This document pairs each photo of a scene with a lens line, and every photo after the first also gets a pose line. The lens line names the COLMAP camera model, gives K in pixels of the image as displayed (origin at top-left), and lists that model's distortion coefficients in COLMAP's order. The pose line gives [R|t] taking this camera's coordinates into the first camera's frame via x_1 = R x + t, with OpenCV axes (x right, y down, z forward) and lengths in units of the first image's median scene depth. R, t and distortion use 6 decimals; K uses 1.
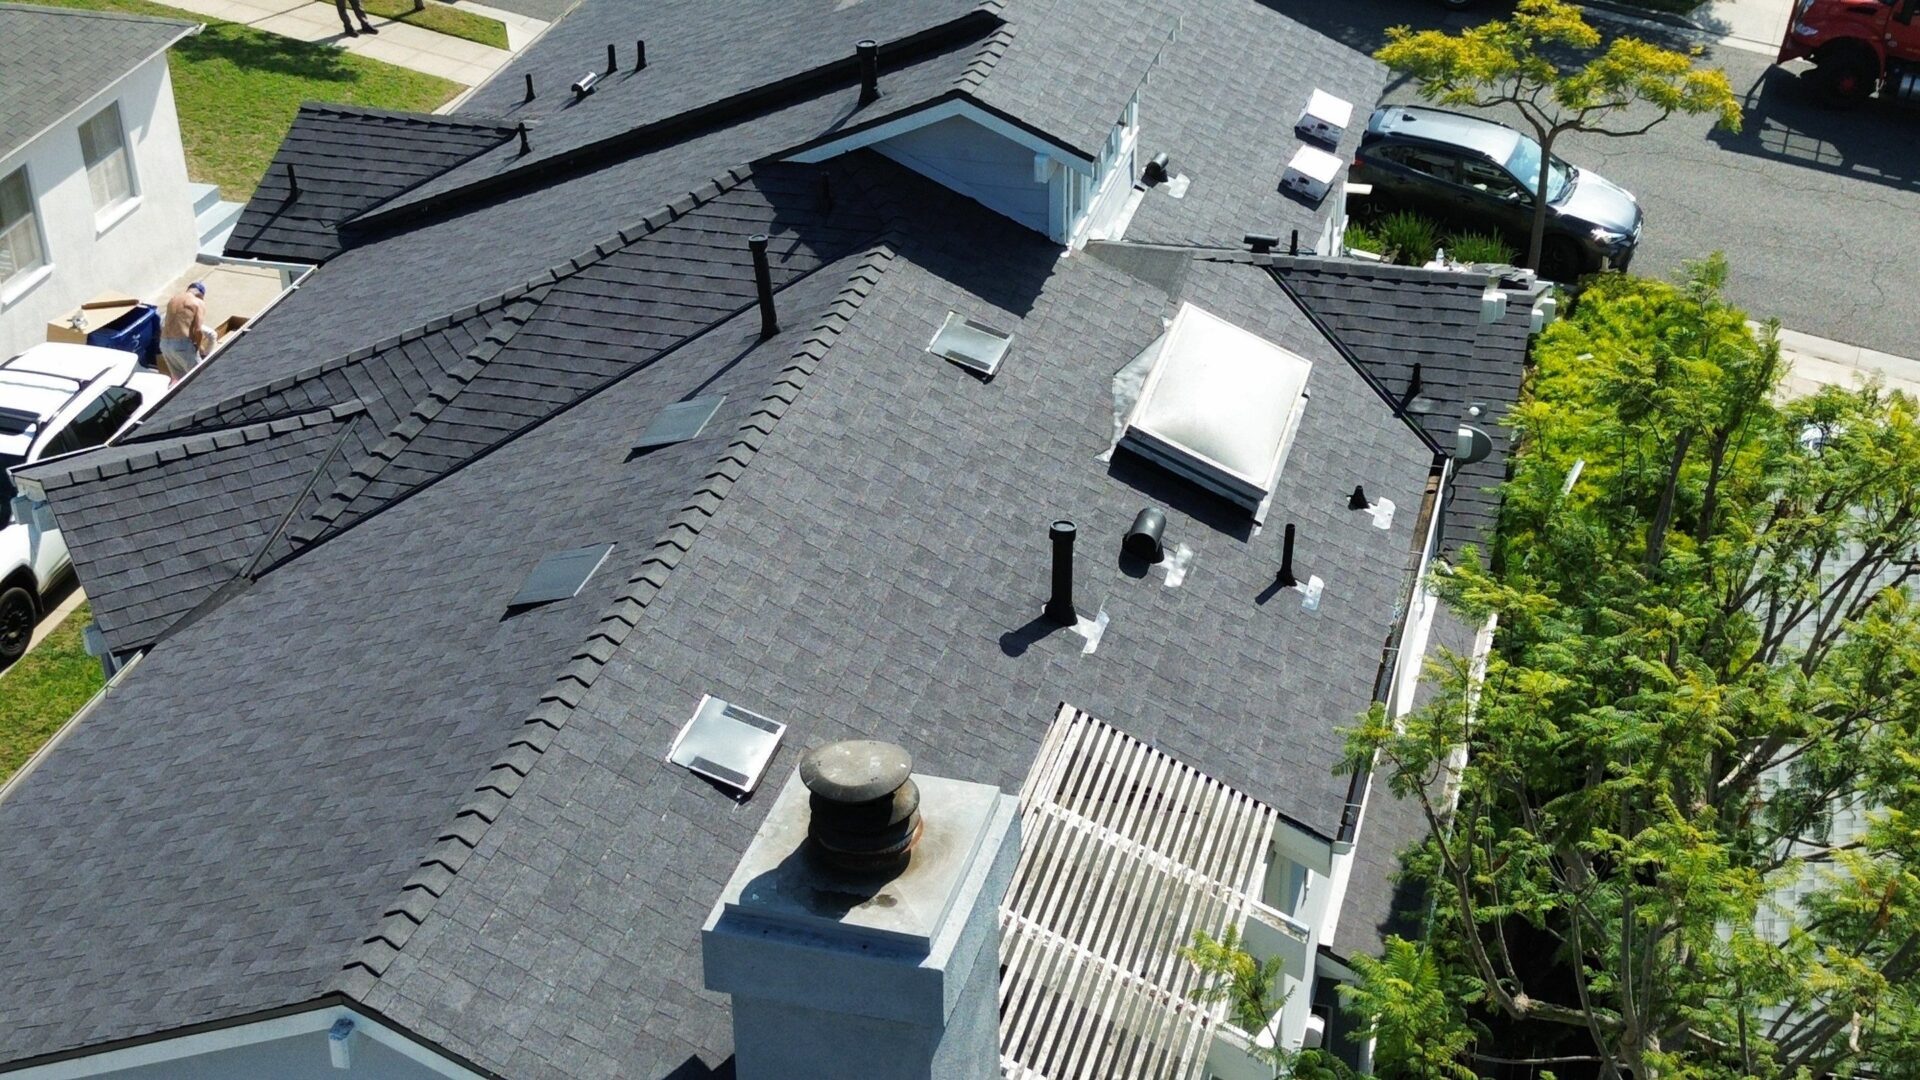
lens RADIAL K [[2713.5, 0, 960.0], [0, 2713.5, 540.0], [0, 0, 1]] dist [0.224155, -0.771790]
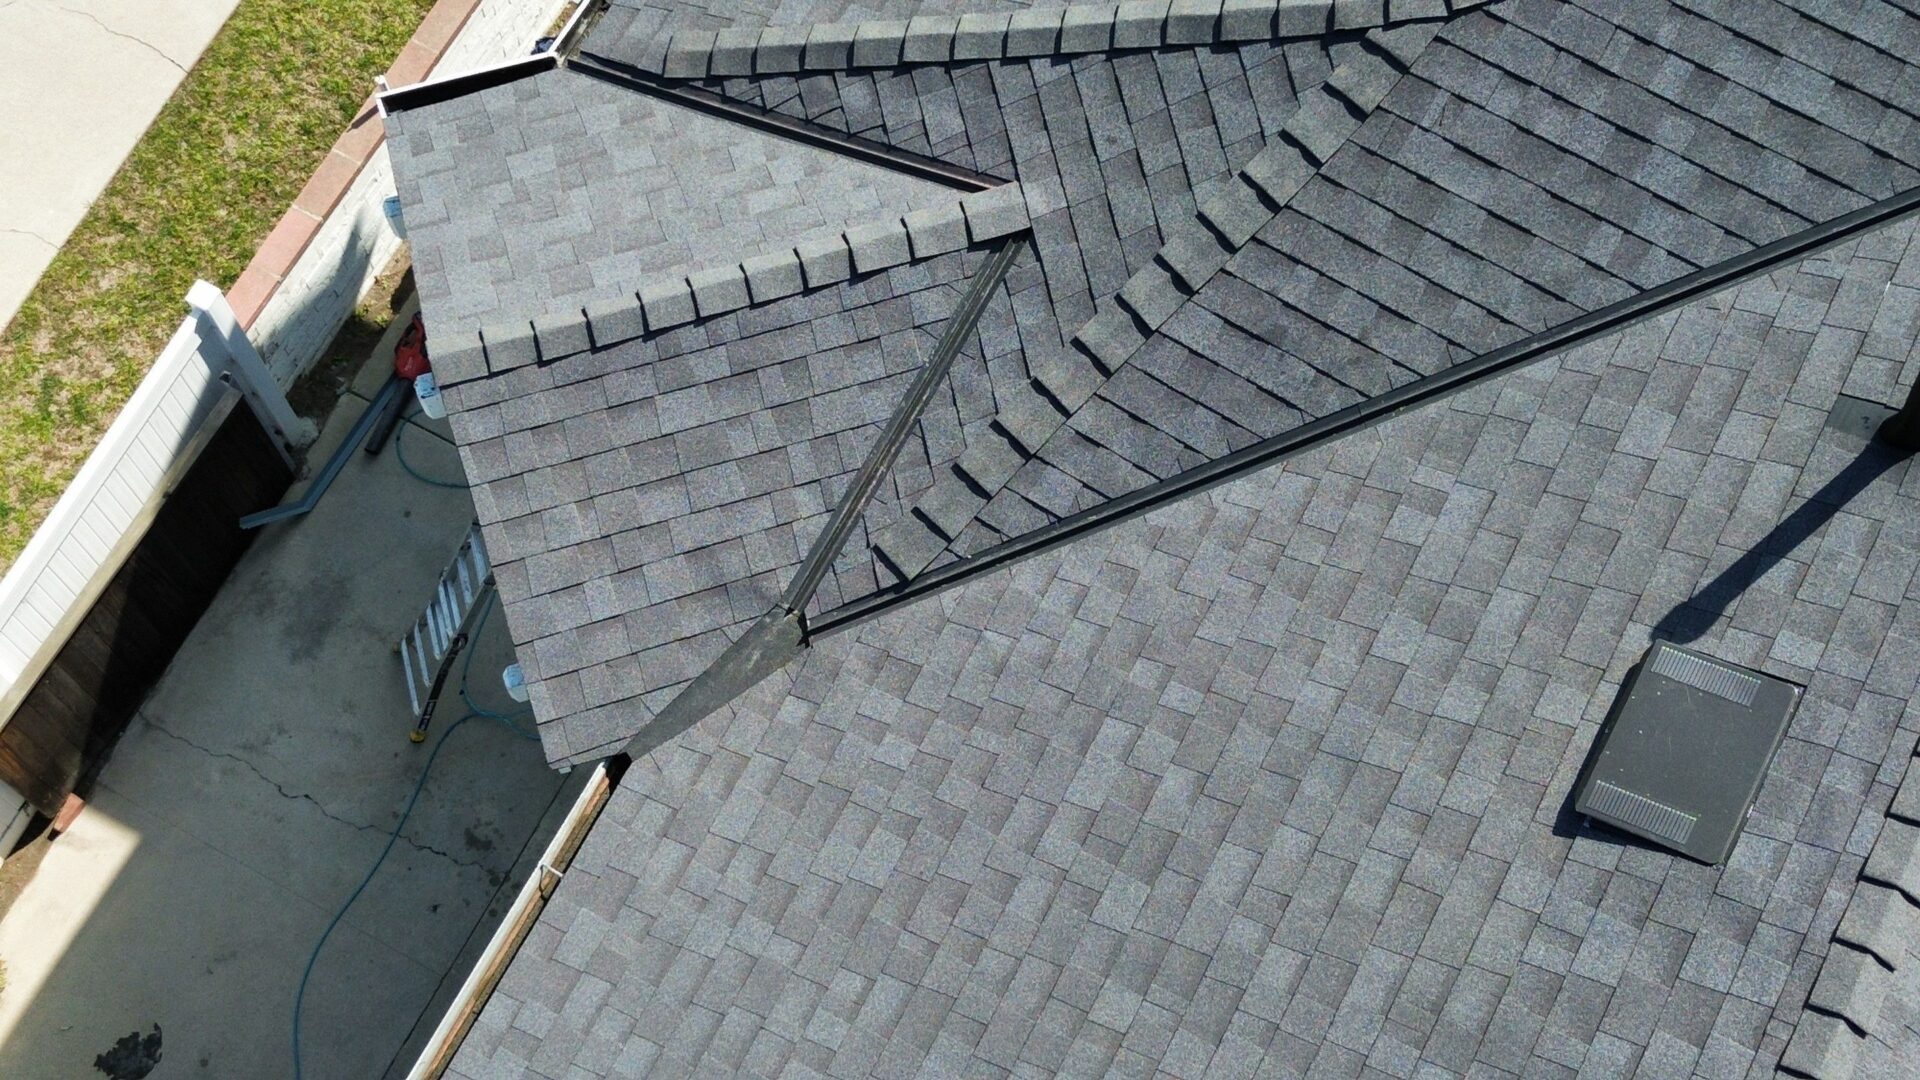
lens RADIAL K [[2713.5, 0, 960.0], [0, 2713.5, 540.0], [0, 0, 1]] dist [0.224155, -0.771790]
pose [[0.975455, 0.205648, -0.078712, -0.178421], [-0.107479, 0.756650, 0.644925, -0.333008], [0.192185, -0.620636, 0.760181, 0.574537]]
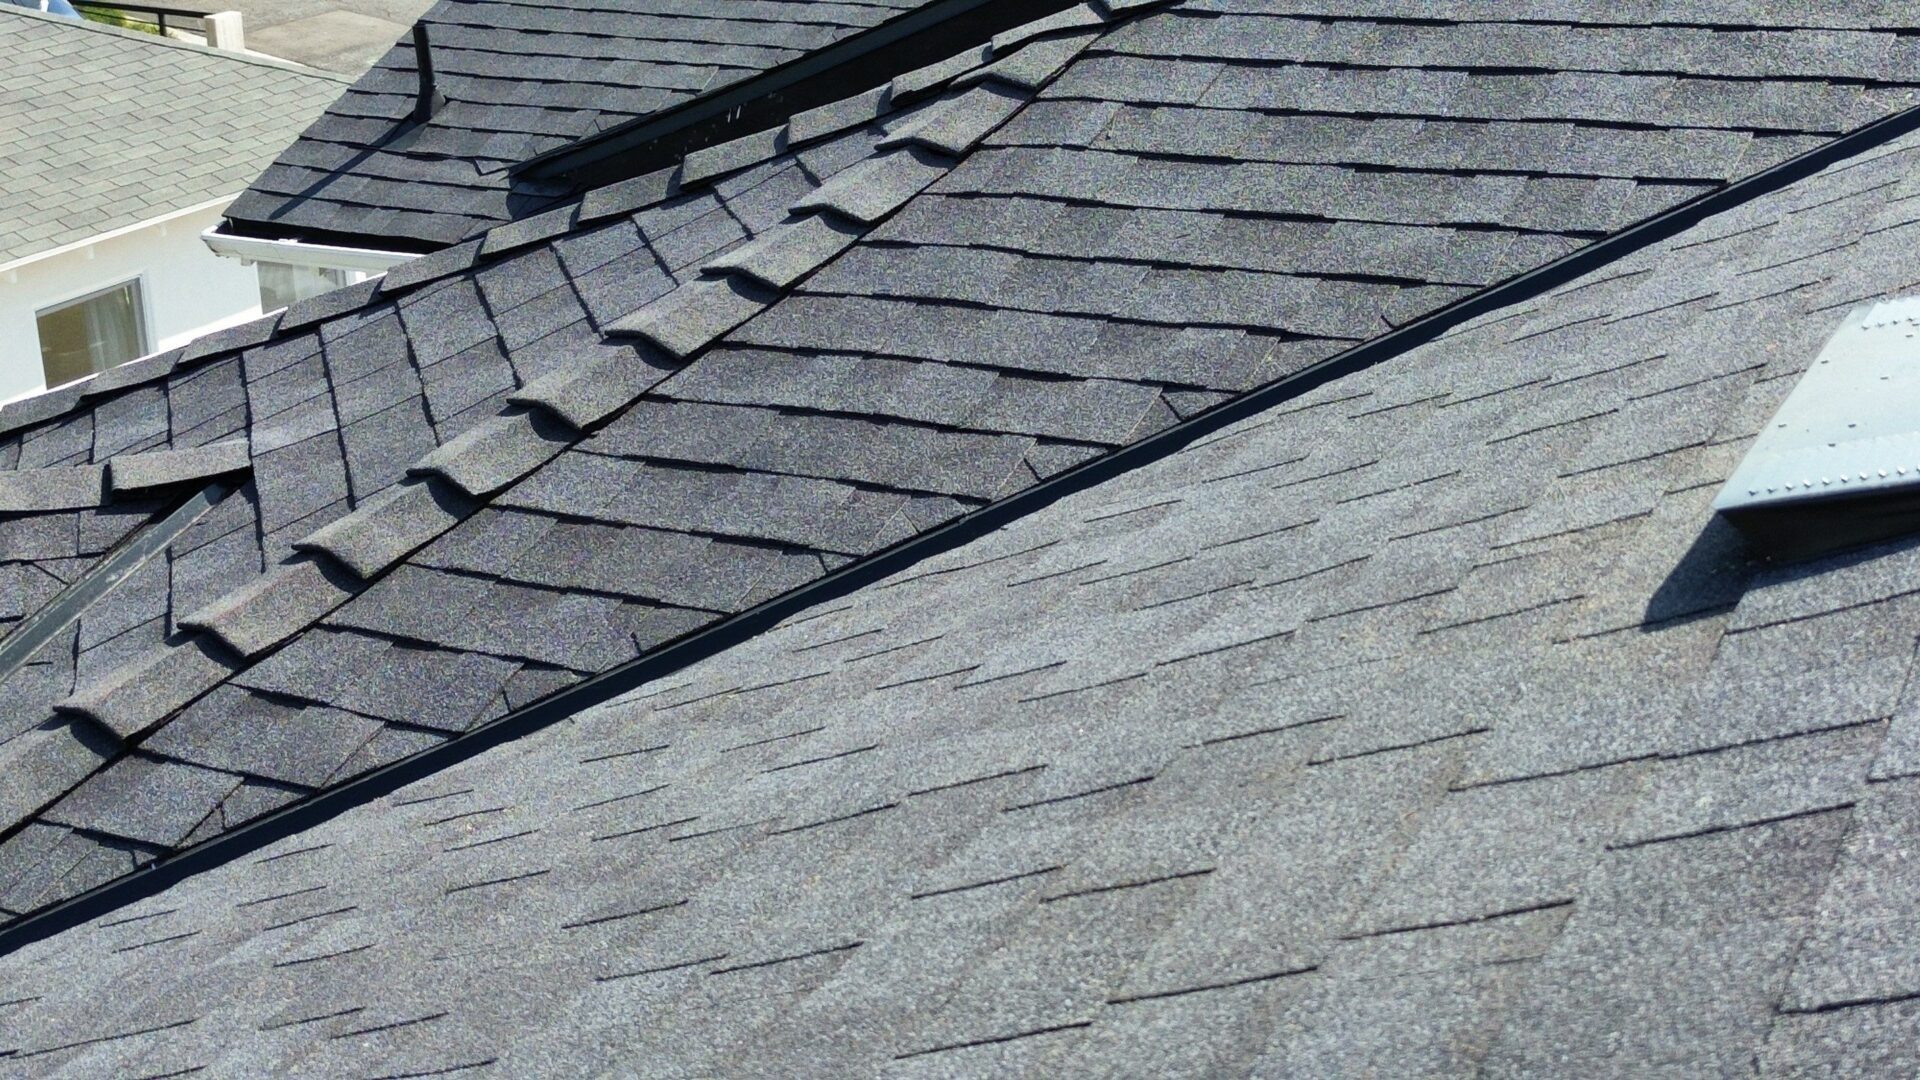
lens RADIAL K [[2713.5, 0, 960.0], [0, 2713.5, 540.0], [0, 0, 1]] dist [0.224155, -0.771790]
pose [[0.982833, 0.061712, -0.173870, -0.118410], [-0.091419, 0.981469, -0.168407, -0.008574], [0.160255, 0.181411, 0.970262, 0.789790]]
